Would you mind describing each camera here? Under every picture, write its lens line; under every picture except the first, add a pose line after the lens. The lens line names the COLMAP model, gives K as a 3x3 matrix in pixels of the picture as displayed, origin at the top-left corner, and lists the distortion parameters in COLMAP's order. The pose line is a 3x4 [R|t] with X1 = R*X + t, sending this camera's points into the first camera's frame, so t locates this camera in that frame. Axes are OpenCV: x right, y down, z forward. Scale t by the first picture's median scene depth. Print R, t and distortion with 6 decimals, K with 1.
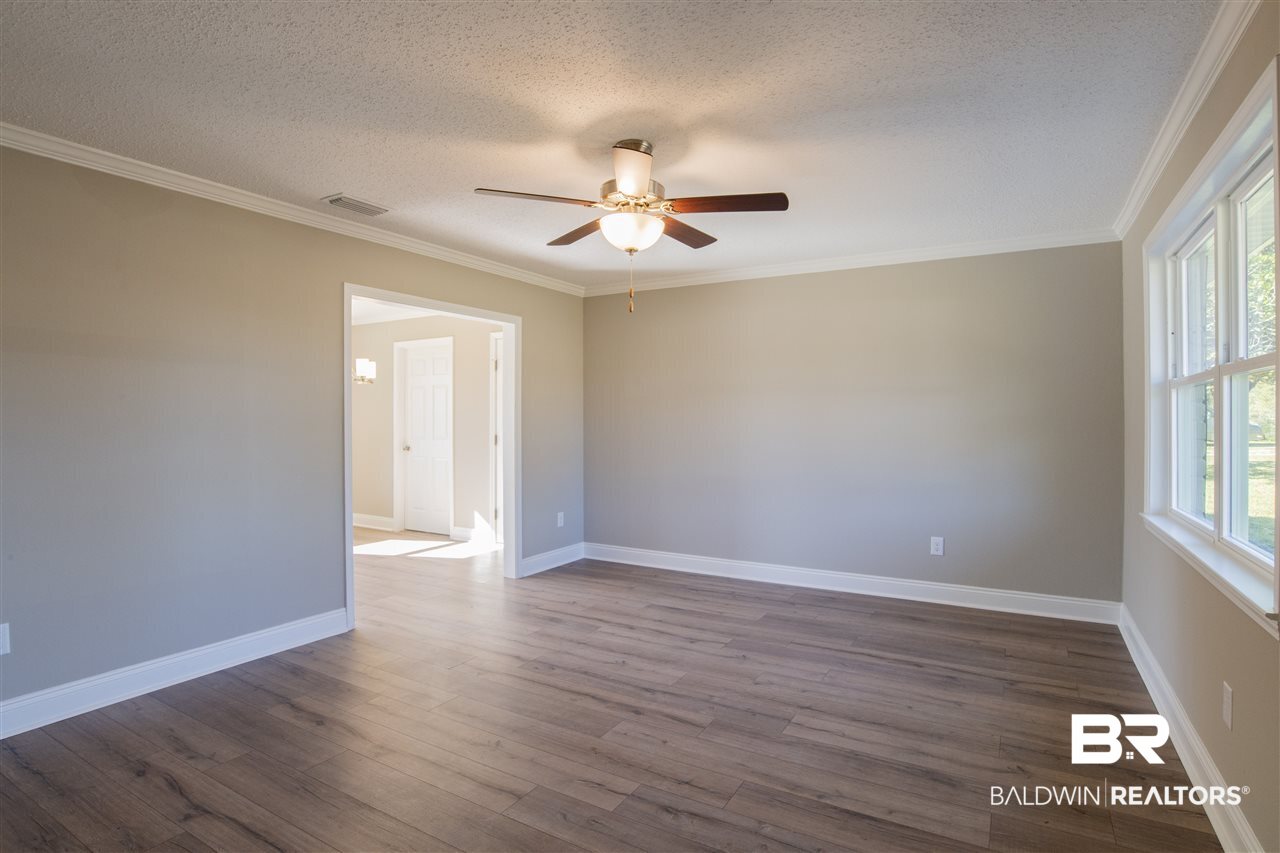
lens RADIAL K [[648.7, 0, 641.3], [0, 648.7, 422.3], [0, 0, 1]] dist [-0.062621, 0.025855]
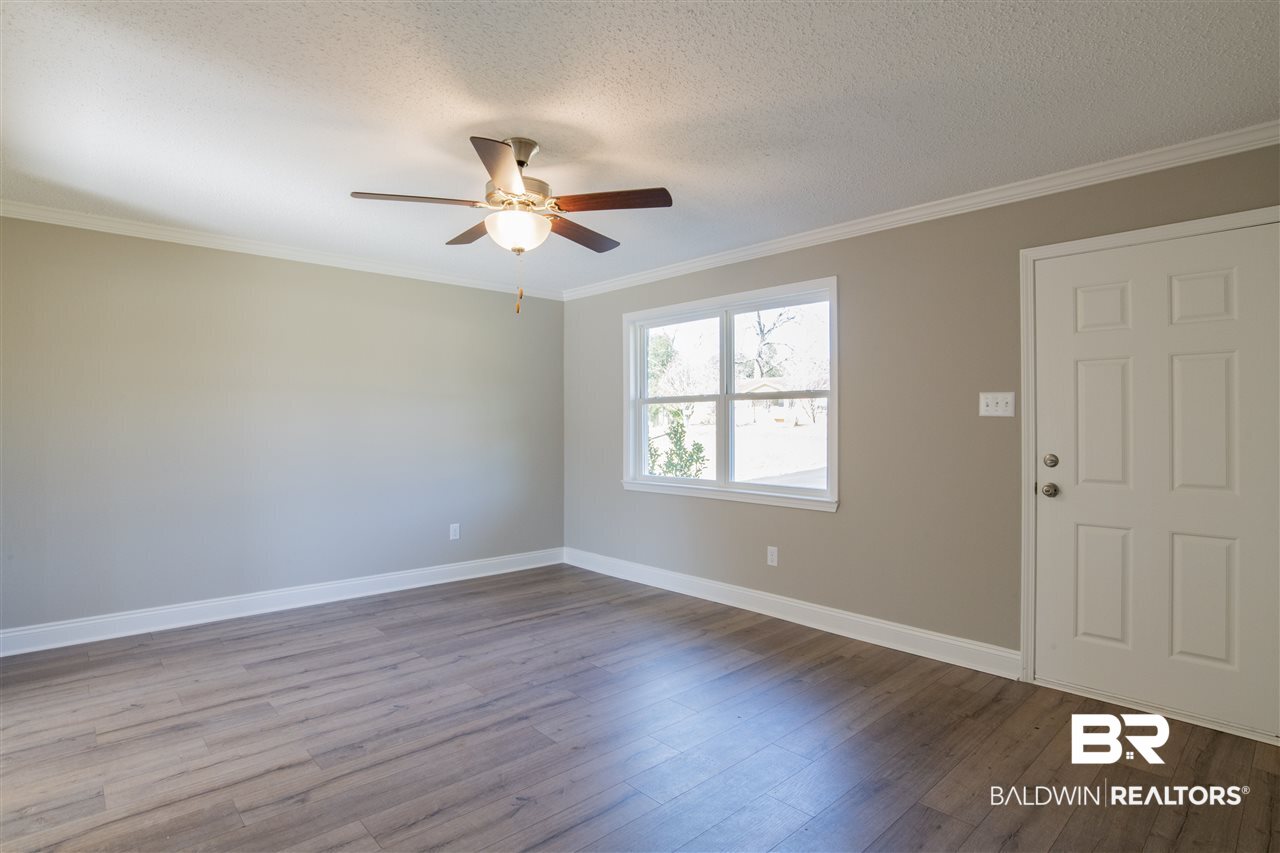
lens RADIAL K [[648.7, 0, 641.3], [0, 648.7, 422.3], [0, 0, 1]] dist [-0.062621, 0.025855]
pose [[0.294349, 0.001622, 0.955697, -0.695430], [0.003812, 0.999989, -0.002871, -0.000757], [-0.955690, 0.004488, 0.294340, 0.413370]]
